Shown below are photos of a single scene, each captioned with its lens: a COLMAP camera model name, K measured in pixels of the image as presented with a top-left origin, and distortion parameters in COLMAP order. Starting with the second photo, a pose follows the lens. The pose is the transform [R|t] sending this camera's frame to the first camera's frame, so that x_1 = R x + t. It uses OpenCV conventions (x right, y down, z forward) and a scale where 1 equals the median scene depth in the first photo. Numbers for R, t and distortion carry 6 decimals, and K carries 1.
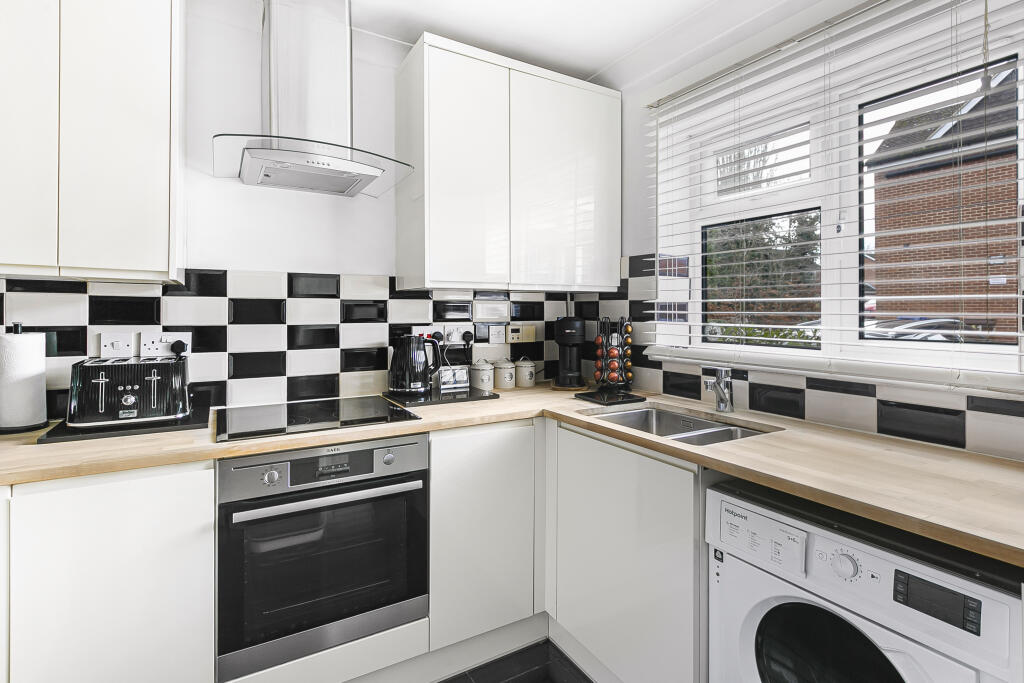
lens RADIAL K [[516.8, 0, 519.1], [0, 516.8, 311.1], [0, 0, 1]] dist [0.033209, 0.000362]
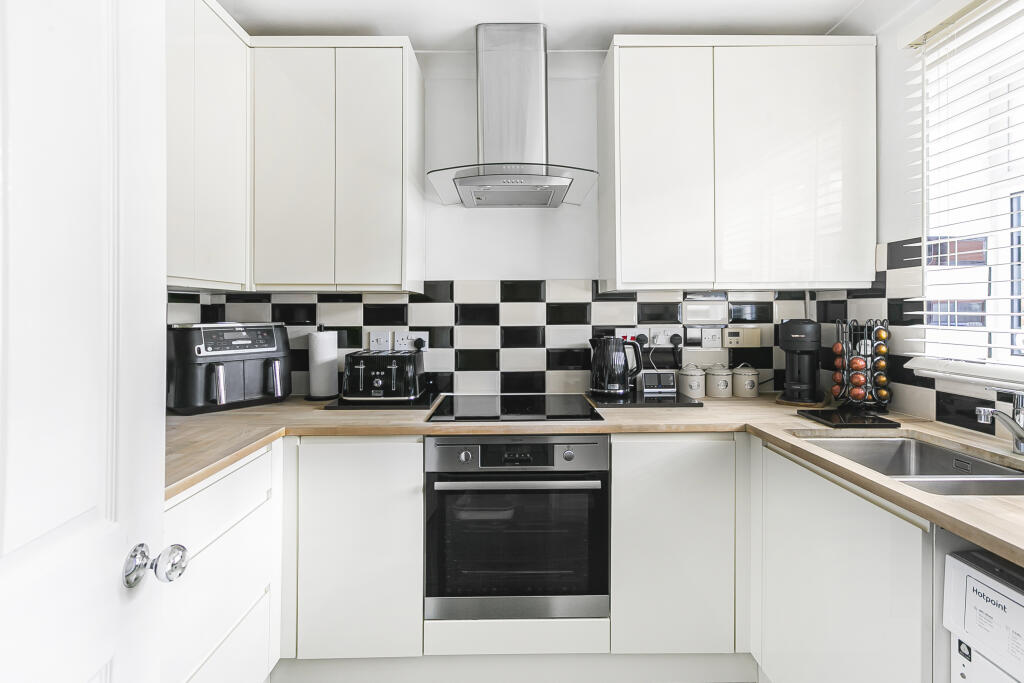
lens RADIAL K [[516.8, 0, 519.1], [0, 516.8, 311.1], [0, 0, 1]] dist [0.033209, 0.000362]
pose [[0.868352, -0.006603, -0.495905, 0.144241], [0.006743, 0.999976, -0.001507, -0.004385], [0.495903, -0.002035, 0.868375, 0.032733]]
